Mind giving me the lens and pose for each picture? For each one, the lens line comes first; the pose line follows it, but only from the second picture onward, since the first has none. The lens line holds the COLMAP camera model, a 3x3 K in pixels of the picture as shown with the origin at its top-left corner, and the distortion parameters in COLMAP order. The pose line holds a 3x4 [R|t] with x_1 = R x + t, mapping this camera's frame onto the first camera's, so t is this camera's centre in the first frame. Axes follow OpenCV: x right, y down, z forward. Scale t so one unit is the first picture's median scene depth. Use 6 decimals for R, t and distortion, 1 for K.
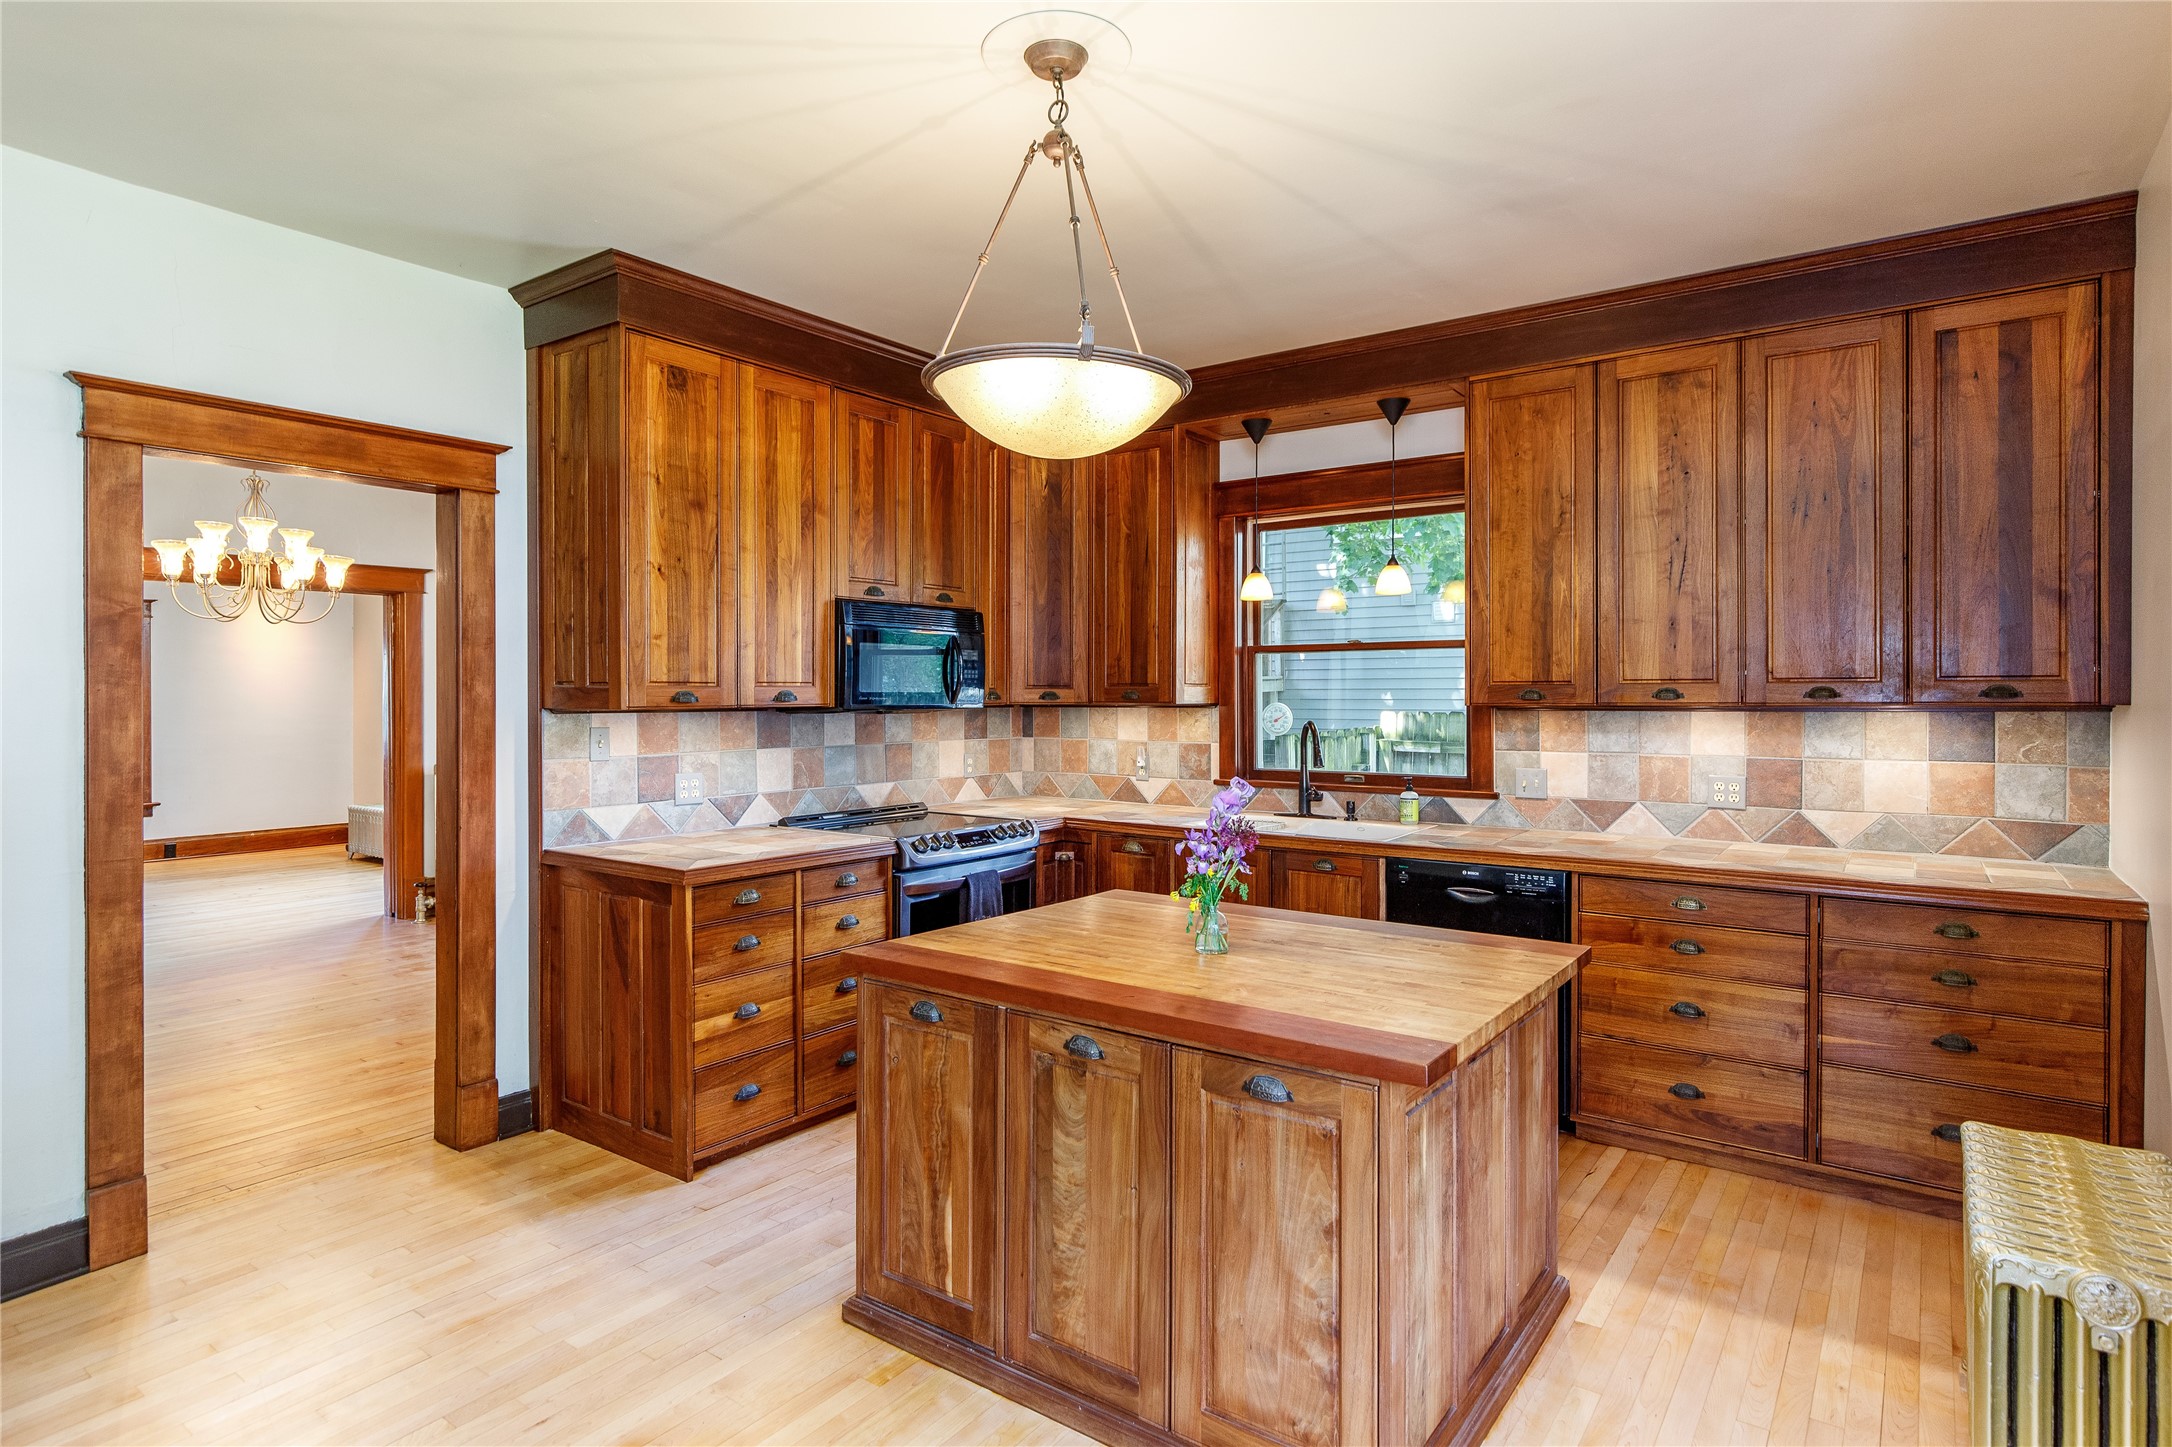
lens RADIAL K [[1156.8, 0, 1117.5], [0, 1156.8, 703.7], [0, 0, 1]] dist [0.010168, -0.006709]
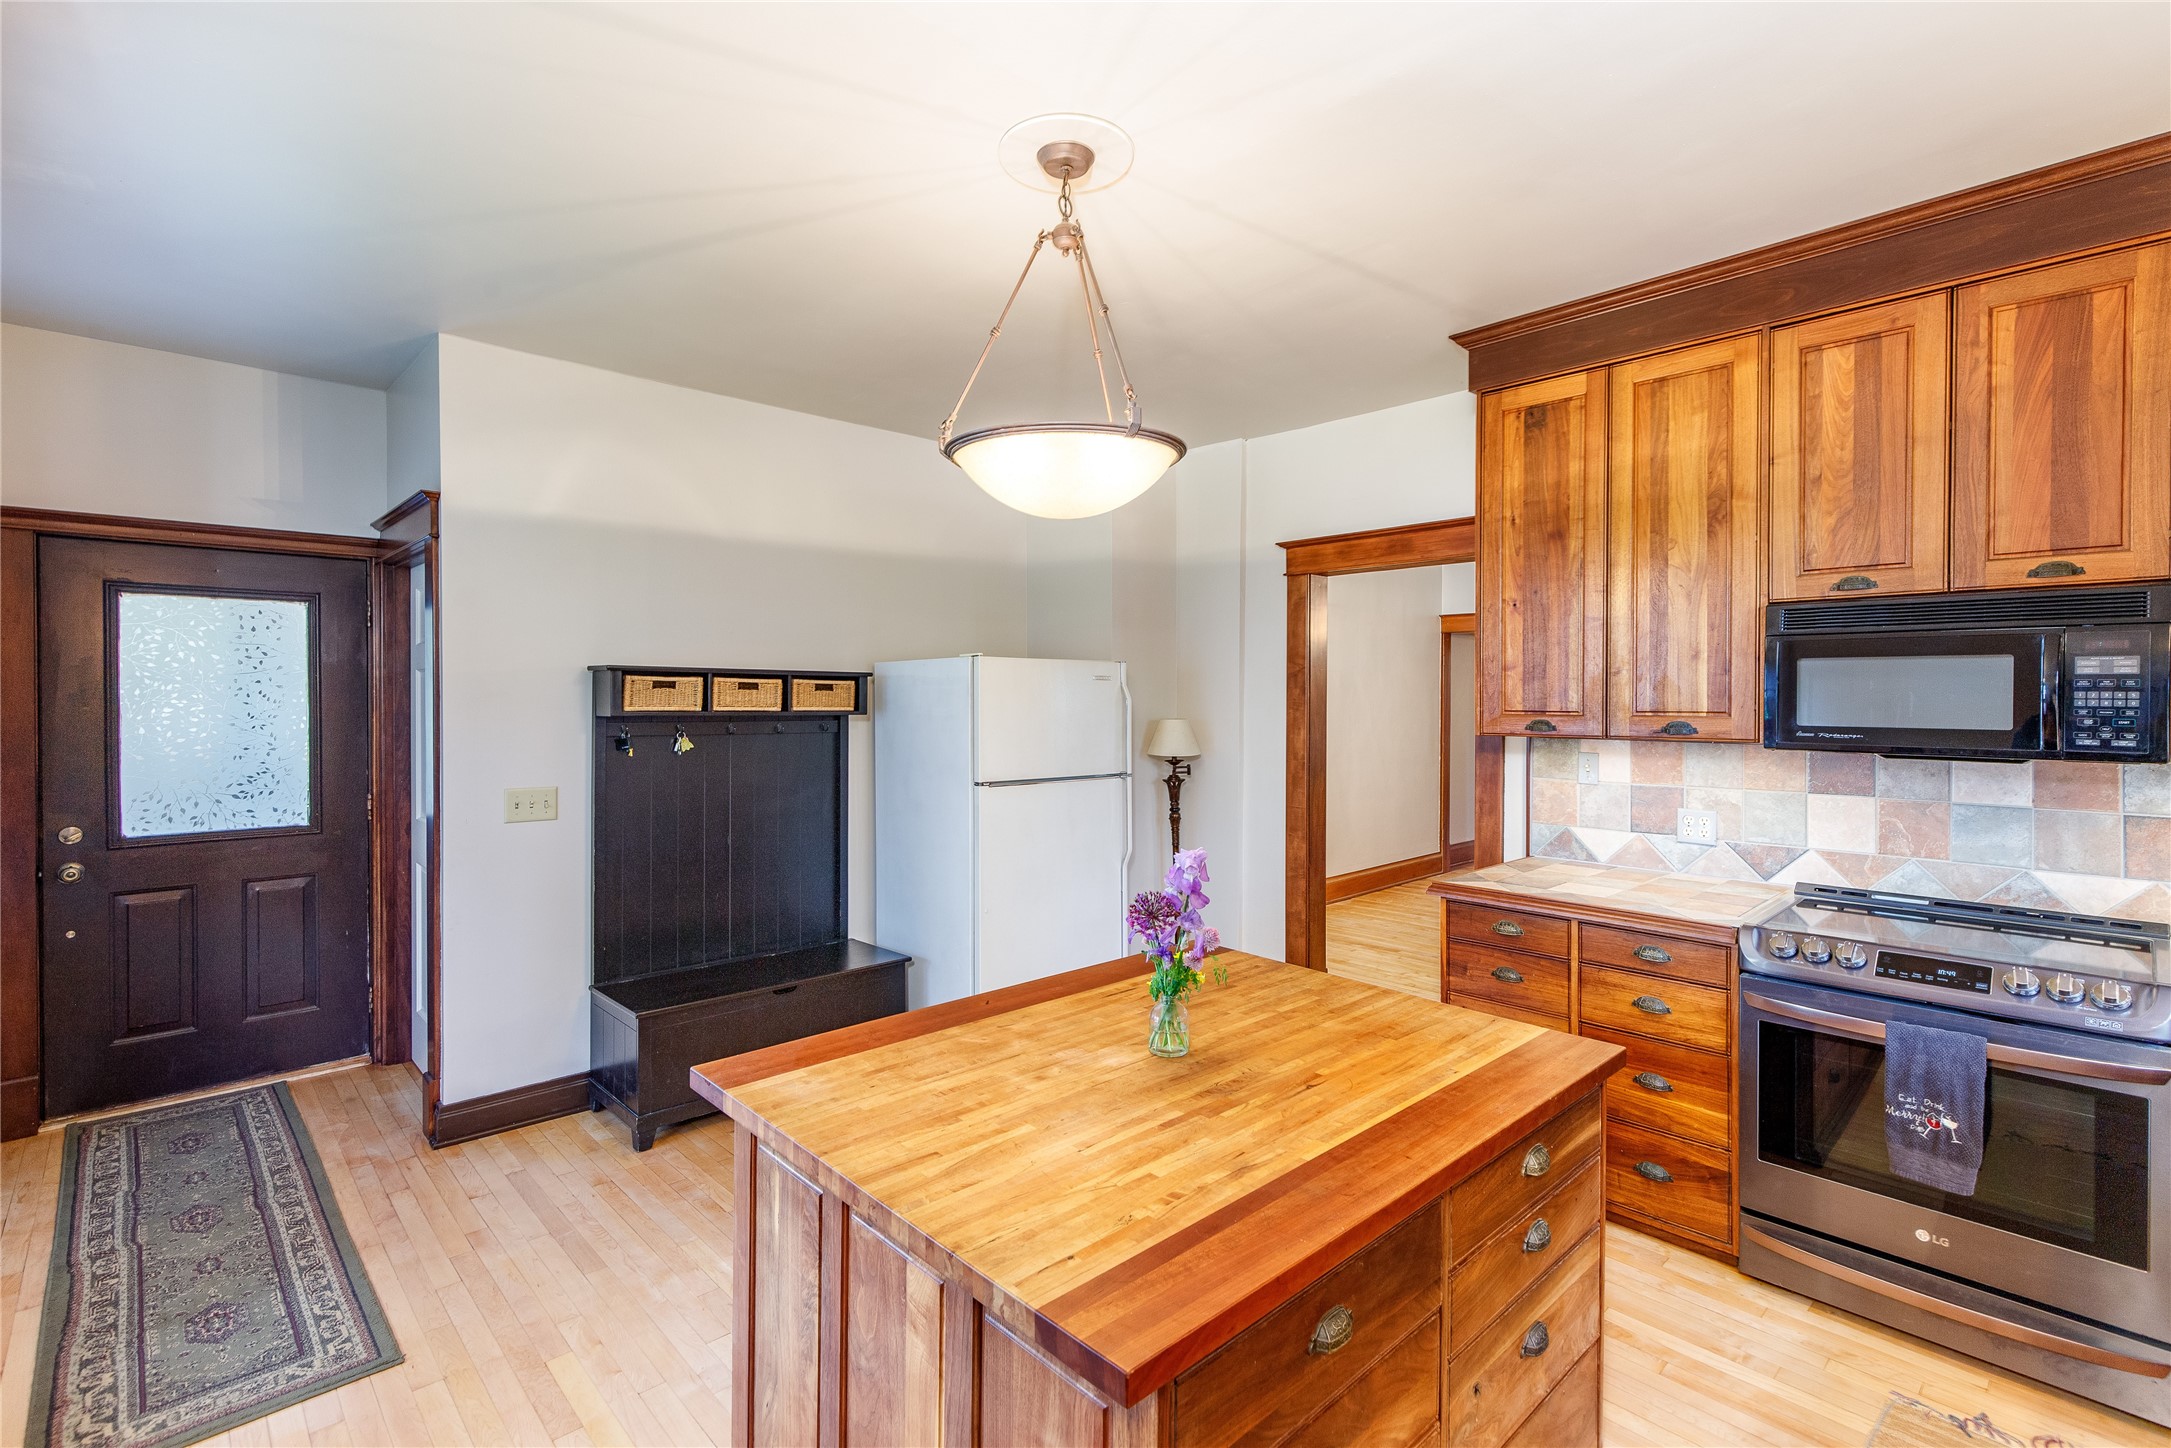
lens RADIAL K [[996.5, 0, 1085.3], [0, 996.5, 706.1], [0, 0, 1]] dist [0.006832, -0.000820]
pose [[-0.206898, 0.007733, -0.978332, 0.516466], [-0.012686, 0.999863, 0.010586, -0.024528], [0.978280, 0.014601, -0.206771, 0.714910]]
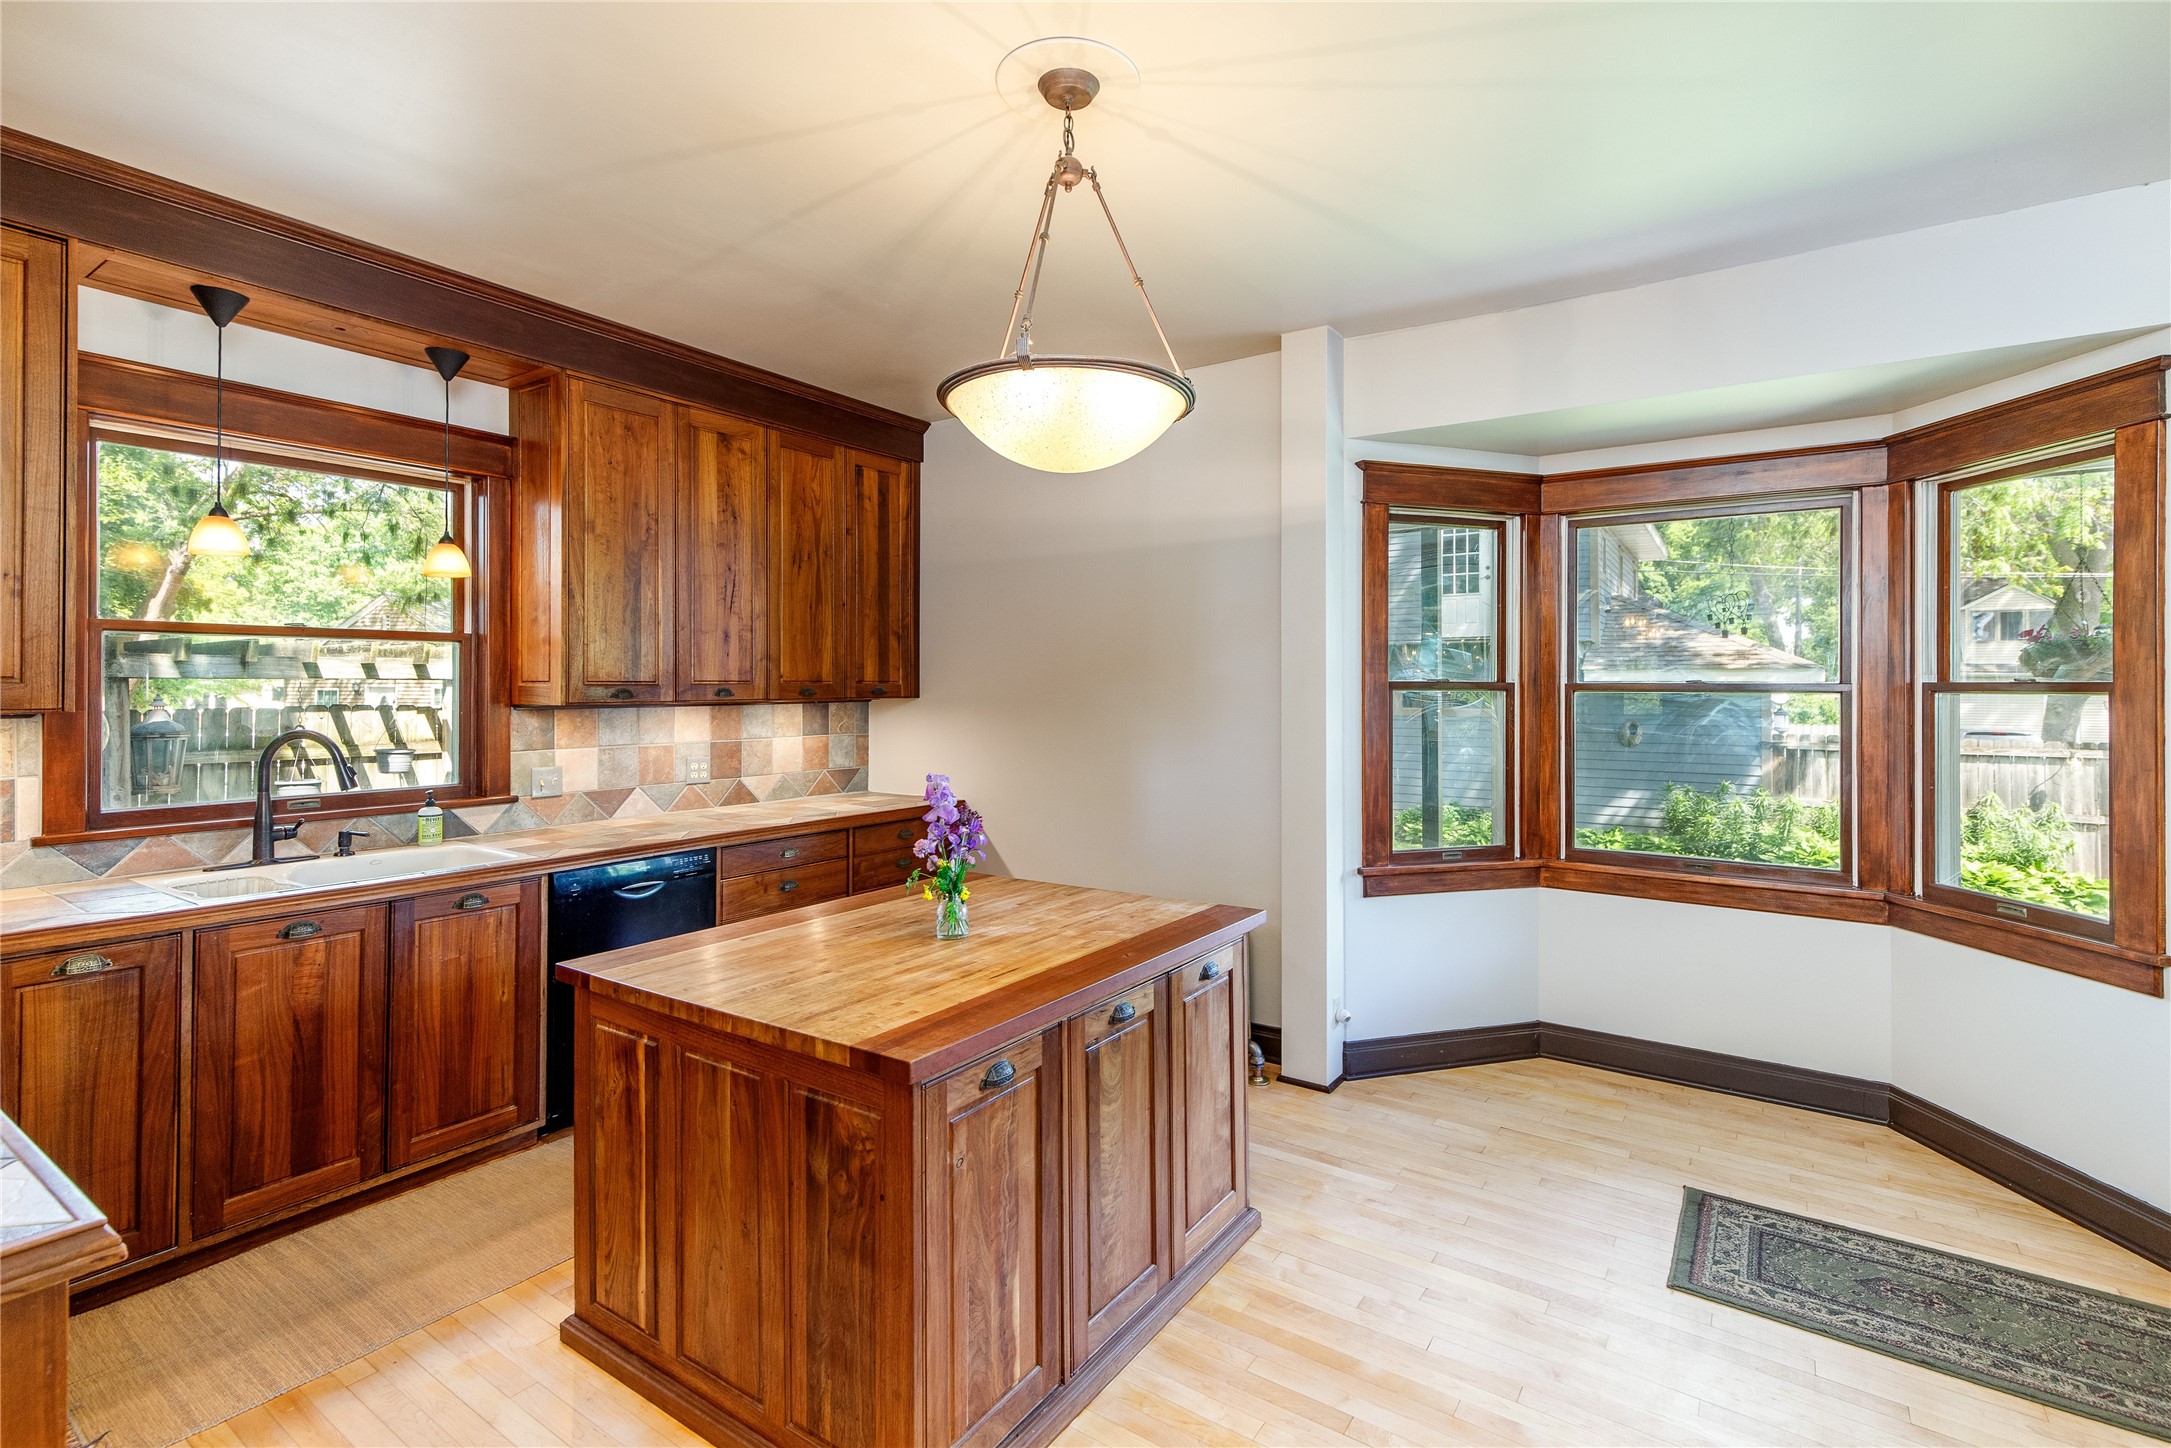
lens RADIAL K [[996.5, 0, 1085.3], [0, 996.5, 685.4], [0, 0, 1]] dist [0.006832, -0.000820]
pose [[-0.008192, 0.001792, 0.999965, -0.554840], [0.008435, 0.999963, -0.001723, -0.010369], [-0.999931, 0.008420, -0.008207, 0.582430]]
